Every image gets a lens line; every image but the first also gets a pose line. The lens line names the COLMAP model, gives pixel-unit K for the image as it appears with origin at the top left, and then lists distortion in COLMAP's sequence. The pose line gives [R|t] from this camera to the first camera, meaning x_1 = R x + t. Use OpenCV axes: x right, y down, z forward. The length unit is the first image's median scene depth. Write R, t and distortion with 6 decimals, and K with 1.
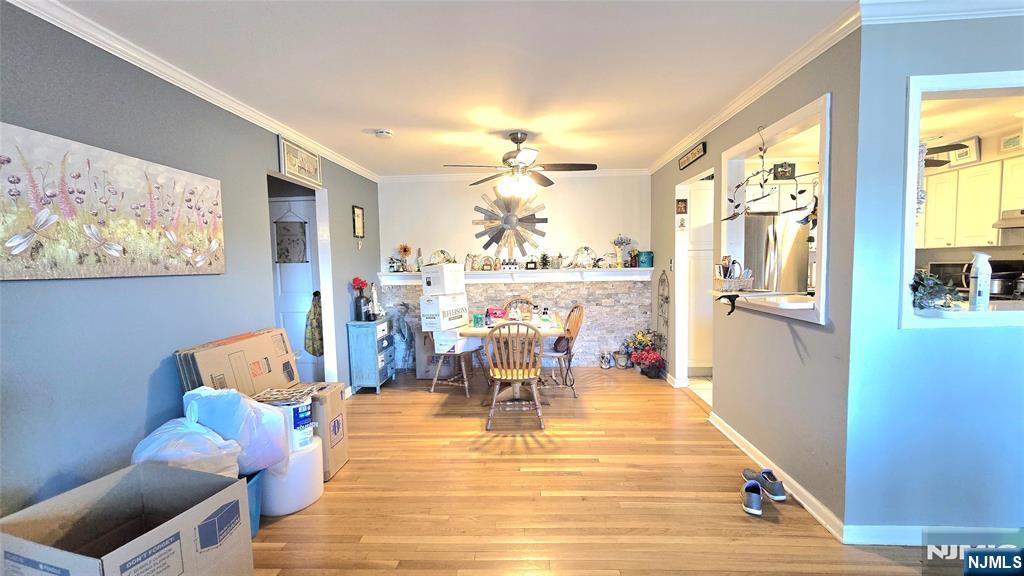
lens RADIAL K [[417.8, 0, 514.4], [0, 417.8, 291.0], [0, 0, 1]] dist [-0.004288, 0.001180]
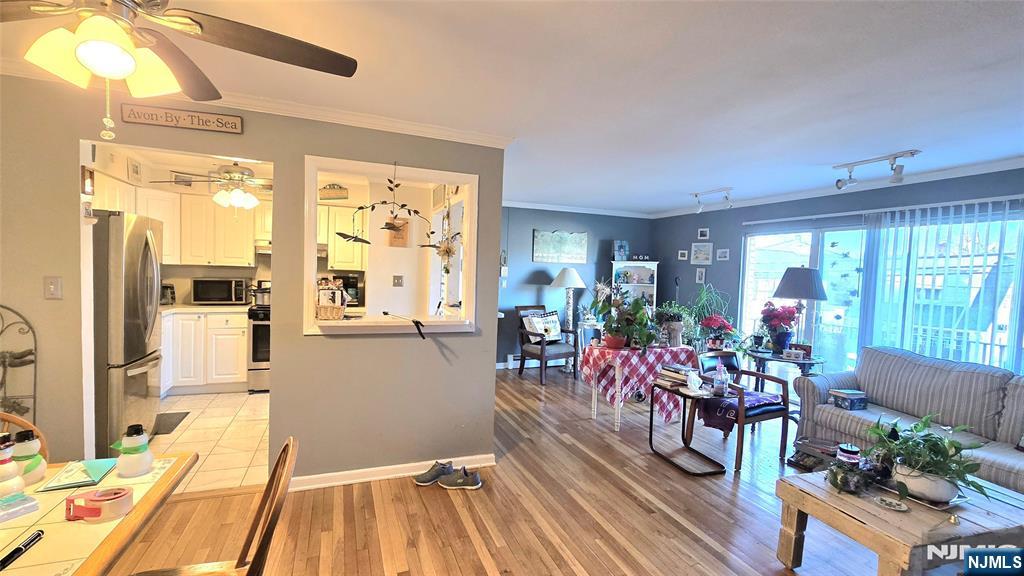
lens RADIAL K [[455.1, 0, 521.1], [0, 455.1, 292.0], [0, 0, 1]] dist [-0.003507, 0.002008]
pose [[-0.413675, -0.034407, 0.909774, -0.402845], [0.037629, 0.997786, 0.054845, -0.073264], [-0.909647, 0.056922, -0.411464, 0.788005]]
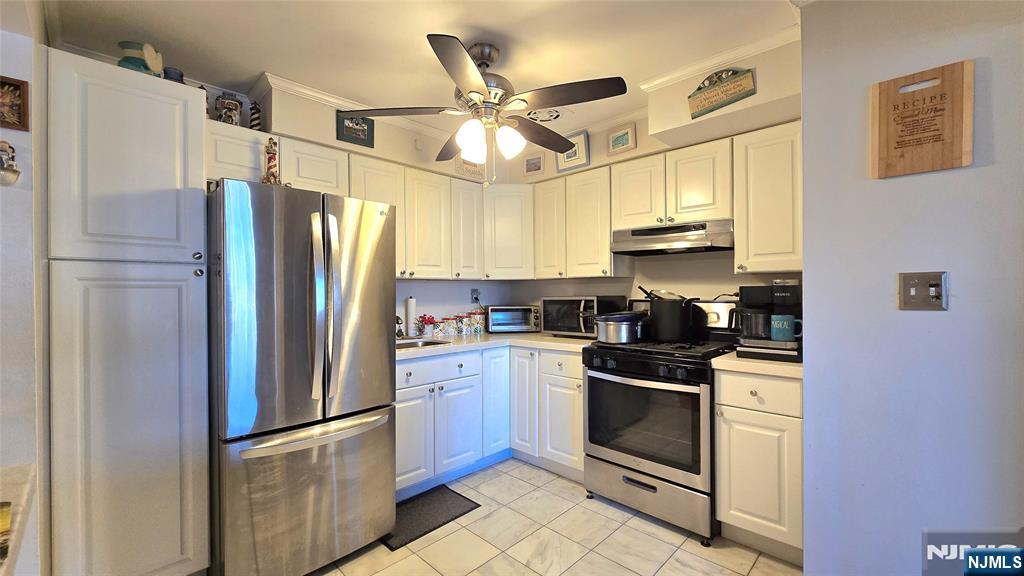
lens RADIAL K [[417.8, 0, 518.9], [0, 417.8, 290.4], [0, 0, 1]] dist [-0.004288, 0.001180]
pose [[0.660270, 0.017704, 0.750820, 0.454248], [0.046353, 0.996856, -0.064267, -0.040402], [-0.749597, 0.077236, 0.657373, 0.594005]]
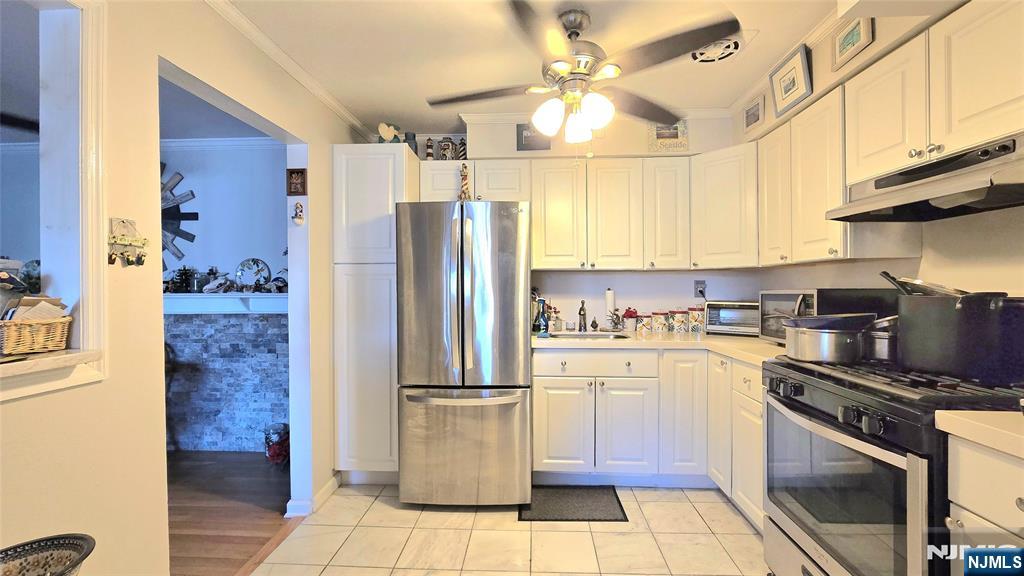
lens RADIAL K [[417.8, 0, 512.3], [0, 417.8, 290.0], [0, 0, 1]] dist [-0.004288, 0.001180]
pose [[0.999828, 0.018352, -0.002608, 0.734587], [-0.018485, 0.997588, -0.066908, -0.030963], [0.001374, 0.066945, 0.997756, 0.492228]]
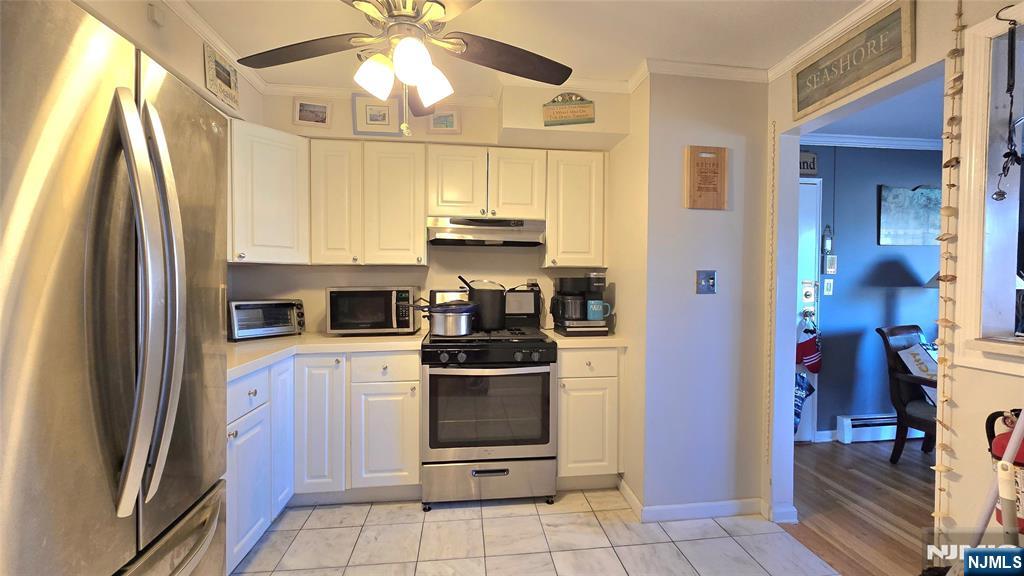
lens RADIAL K [[417.8, 0, 513.7], [0, 417.8, 290.1], [0, 0, 1]] dist [-0.004288, 0.001180]
pose [[-0.167401, 0.005617, 0.985873, 0.422834], [0.071114, 0.997448, 0.006393, -0.057593], [-0.983321, 0.071180, -0.167373, 0.920736]]
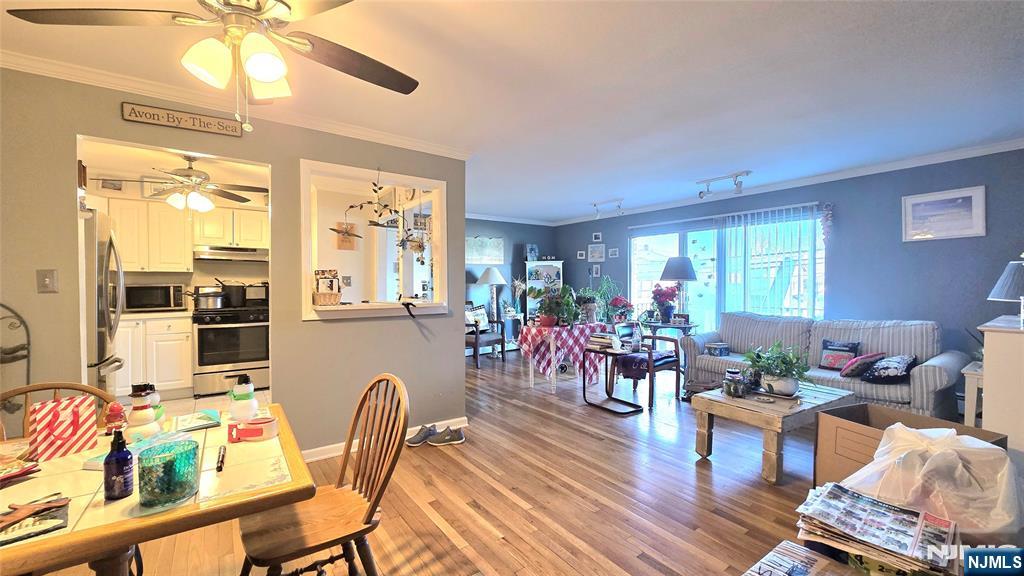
lens RADIAL K [[417.8, 0, 517.1], [0, 417.8, 290.2], [0, 0, 1]] dist [-0.004288, 0.001180]
pose [[-0.623866, 0.011450, 0.781448, -0.412684], [0.071148, 0.996573, 0.042199, -0.035350], [-0.778286, 0.081925, -0.622542, 0.968592]]
